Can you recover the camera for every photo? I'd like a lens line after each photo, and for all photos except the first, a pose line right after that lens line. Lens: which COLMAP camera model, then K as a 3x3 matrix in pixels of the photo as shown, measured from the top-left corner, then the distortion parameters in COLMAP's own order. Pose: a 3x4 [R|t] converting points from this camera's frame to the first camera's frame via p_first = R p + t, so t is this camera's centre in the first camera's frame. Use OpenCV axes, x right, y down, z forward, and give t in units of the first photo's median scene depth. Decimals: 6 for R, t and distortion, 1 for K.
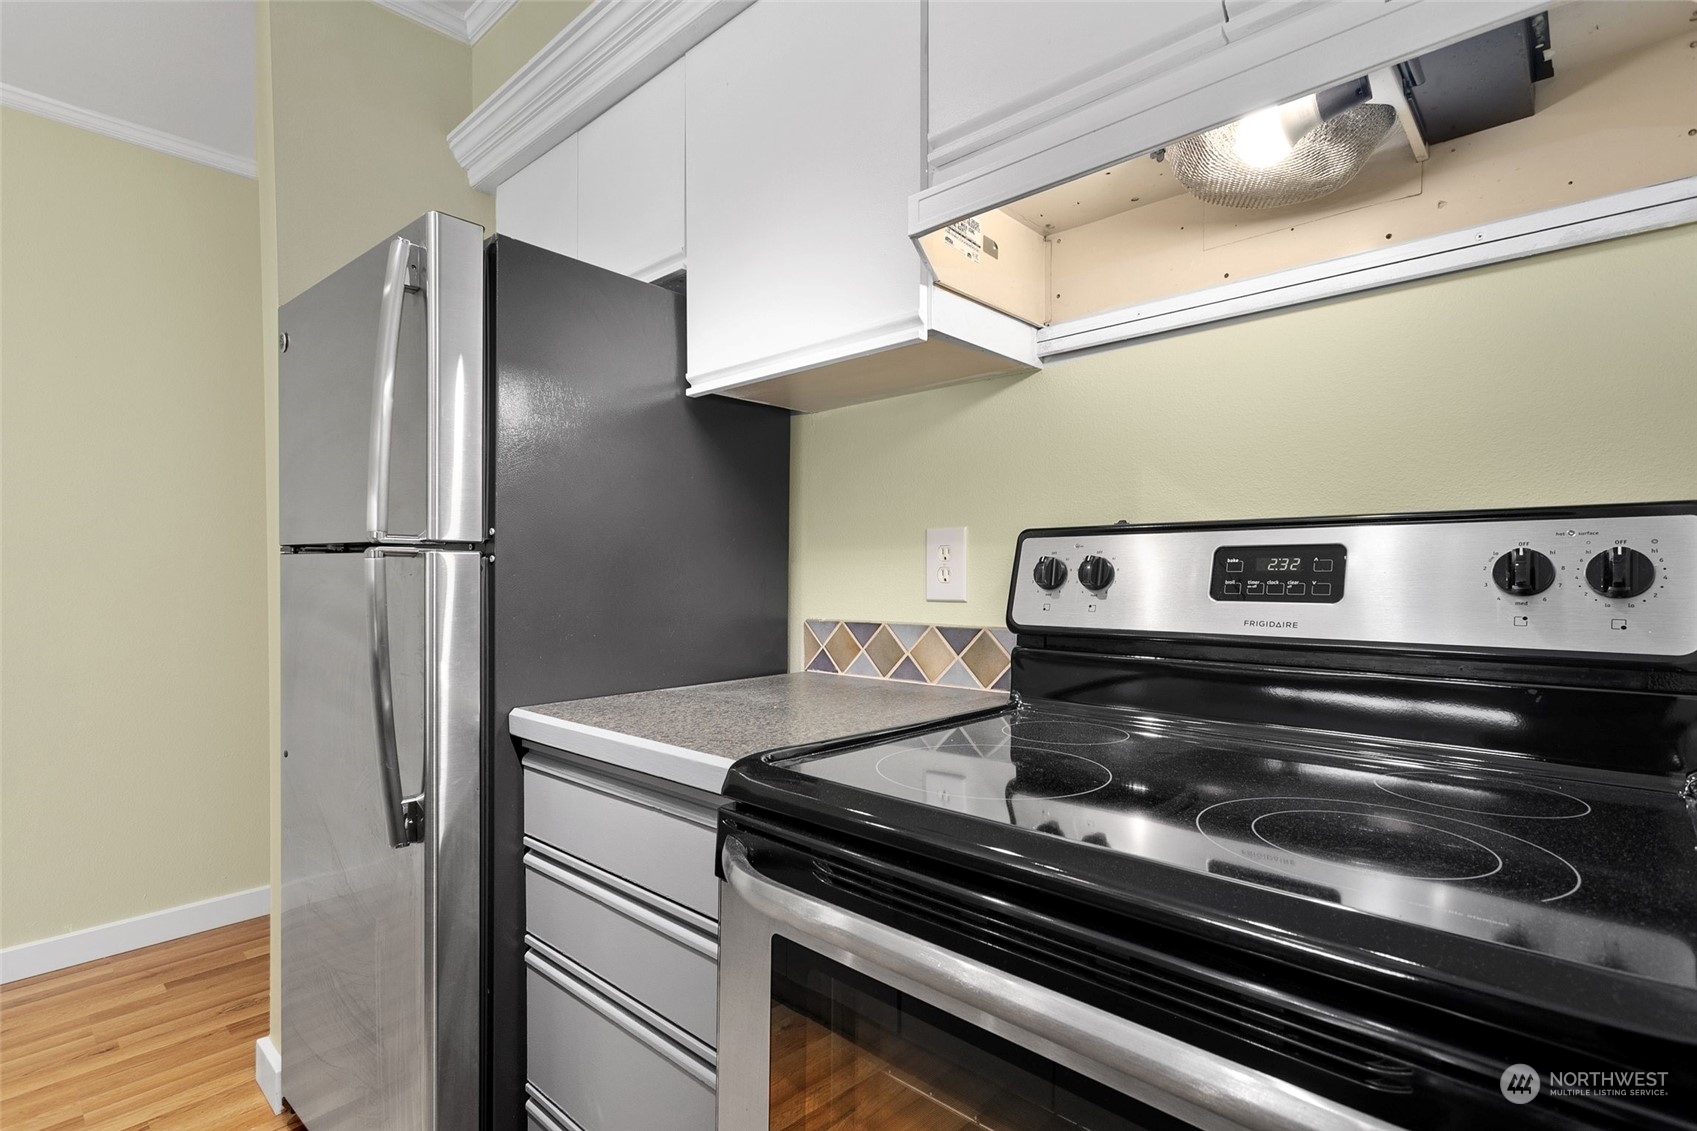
lens RADIAL K [[813.9, 0, 850.6], [0, 813.9, 571.3], [0, 0, 1]] dist [0.005537, 0.000069]
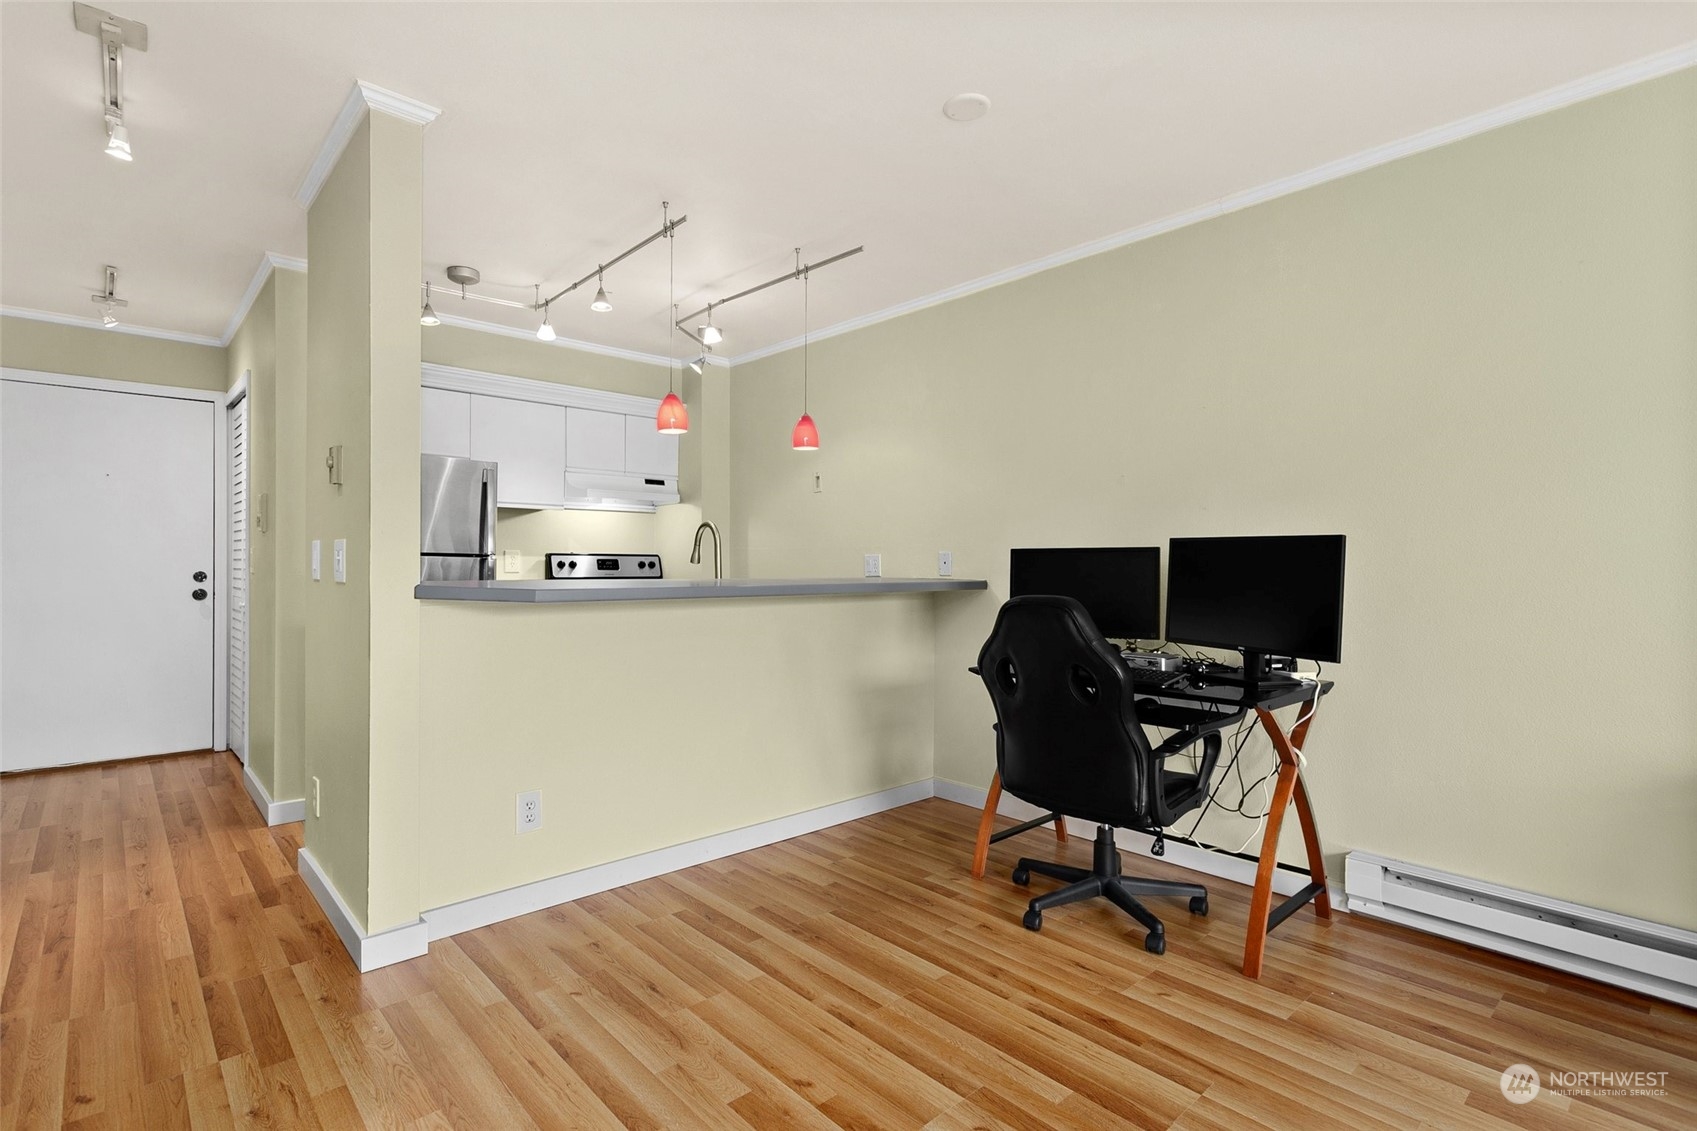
lens RADIAL K [[813.9, 0, 837.0], [0, 813.9, 564.4], [0, 0, 1]] dist [0.005537, 0.000069]
pose [[0.092026, -0.000063, 0.995757, -4.169578], [-0.005785, 0.999983, 0.000598, -0.010638], [-0.995740, -0.005815, 0.092024, -0.846720]]
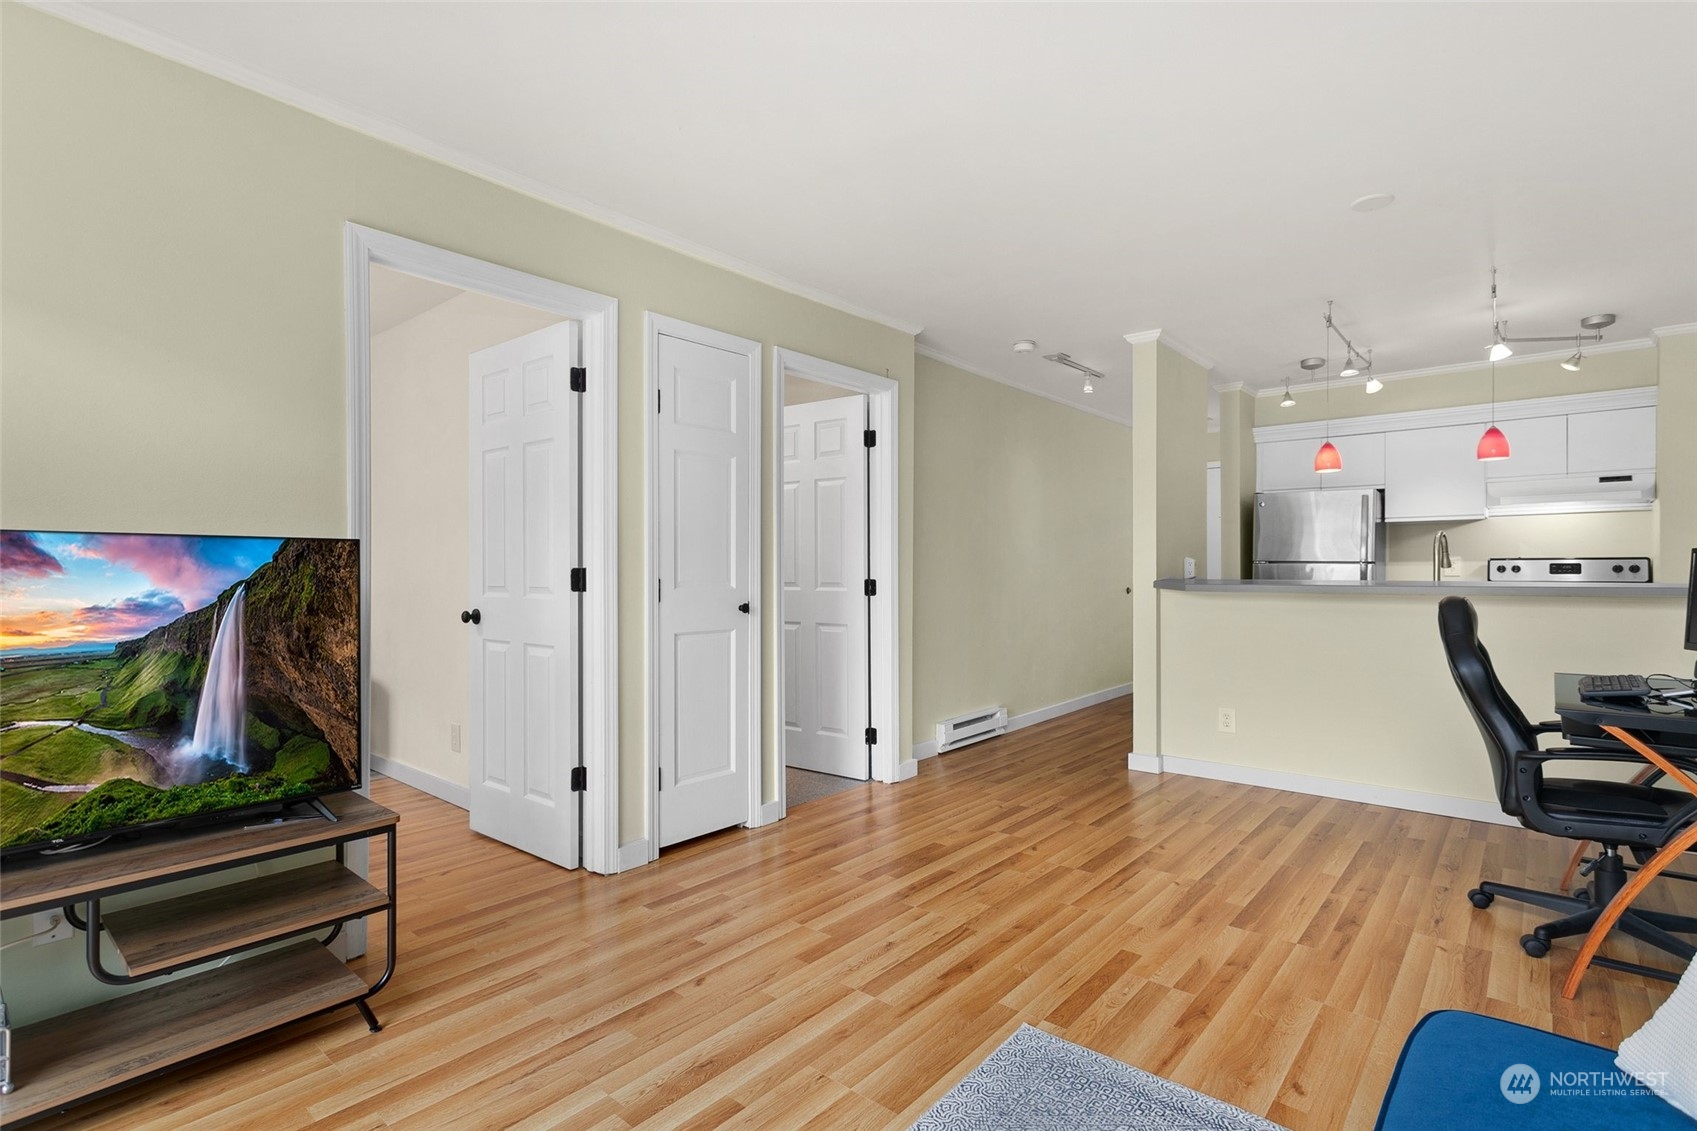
lens RADIAL K [[813.9, 0, 848.5], [0, 813.9, 565.7], [0, 0, 1]] dist [0.005537, 0.000069]
pose [[0.999068, -0.004004, 0.042970, -3.856344], [0.003988, 0.999992, 0.000462, -0.033301], [-0.042971, -0.000290, 0.999076, -3.607136]]
